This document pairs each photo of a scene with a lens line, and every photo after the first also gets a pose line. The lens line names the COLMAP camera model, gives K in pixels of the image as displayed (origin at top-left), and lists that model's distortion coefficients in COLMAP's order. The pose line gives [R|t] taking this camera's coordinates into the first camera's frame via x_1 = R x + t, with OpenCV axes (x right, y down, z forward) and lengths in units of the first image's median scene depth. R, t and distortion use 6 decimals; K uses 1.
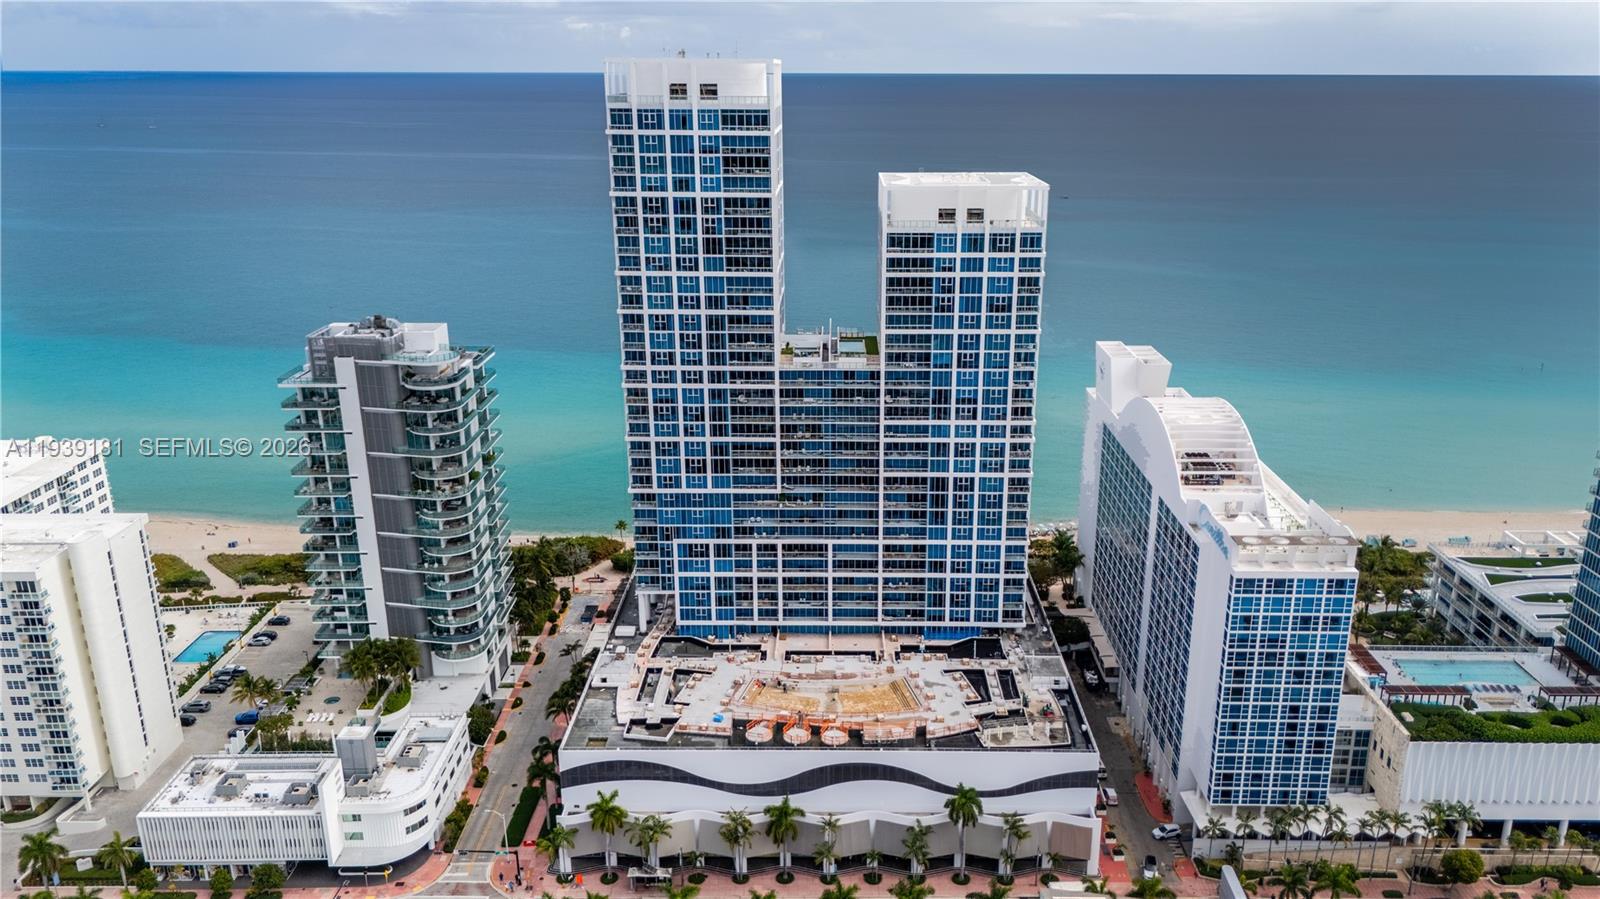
lens RADIAL K [[1173.7, 0, 809.9], [0, 1173.7, 461.4], [0, 0, 1]] dist [0.046233, -0.056013]
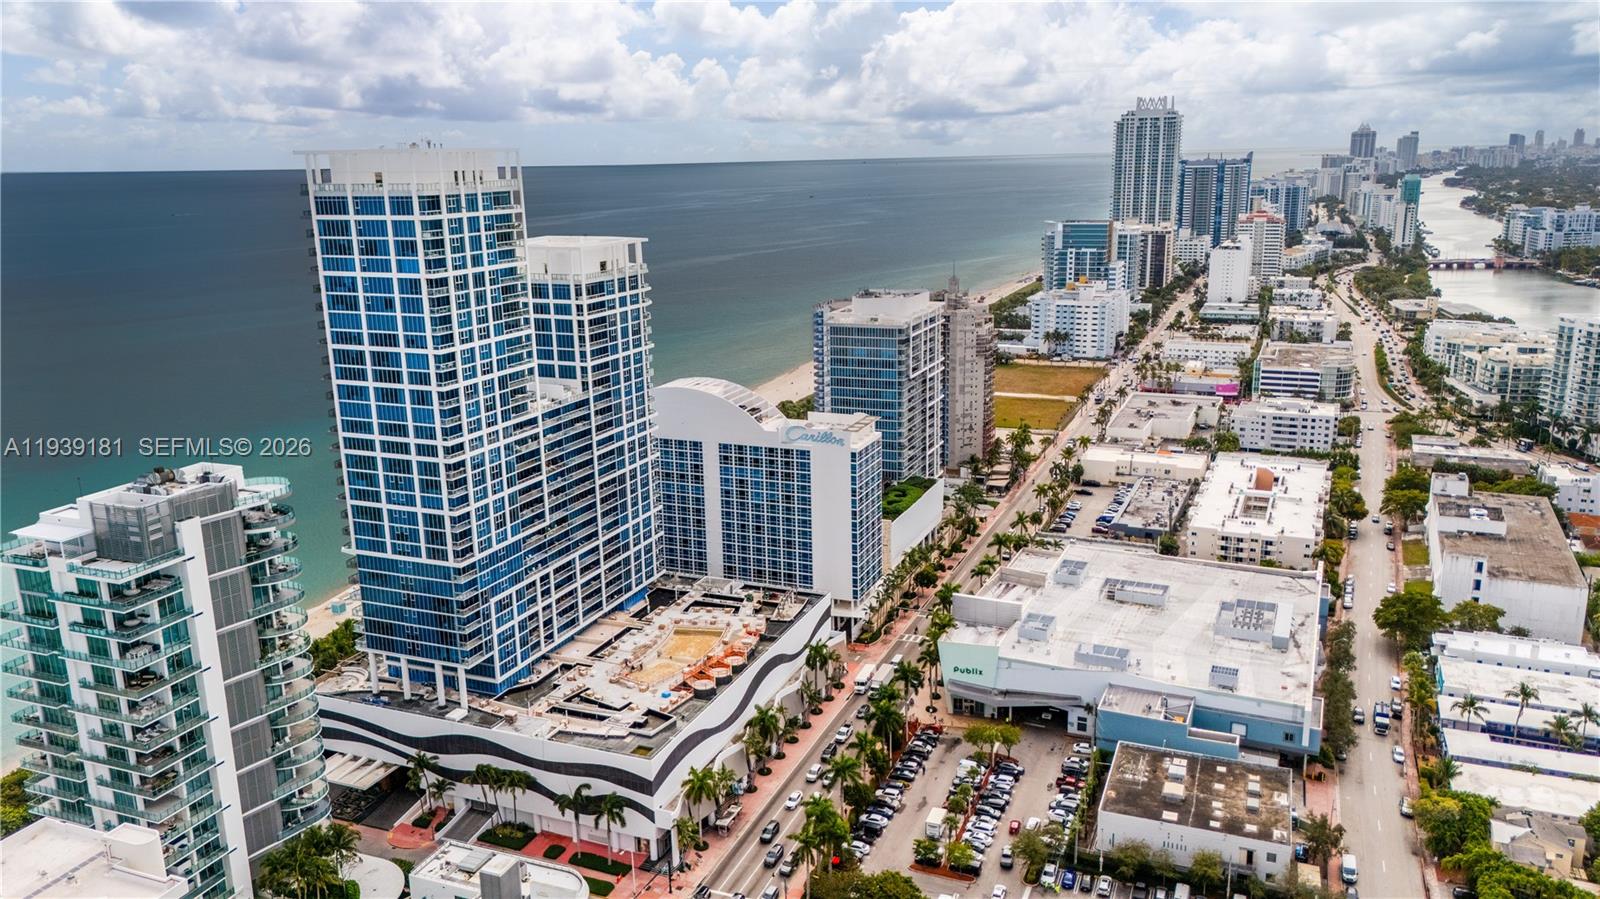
lens RADIAL K [[1173.7, 0, 807.0], [0, 1173.7, 438.7], [0, 0, 1]] dist [0.046233, -0.056013]
pose [[0.374038, -0.226013, 0.899452, -0.938633], [0.297609, 0.947809, 0.114403, -0.106725], [-0.878365, 0.224894, 0.421780, 0.294874]]
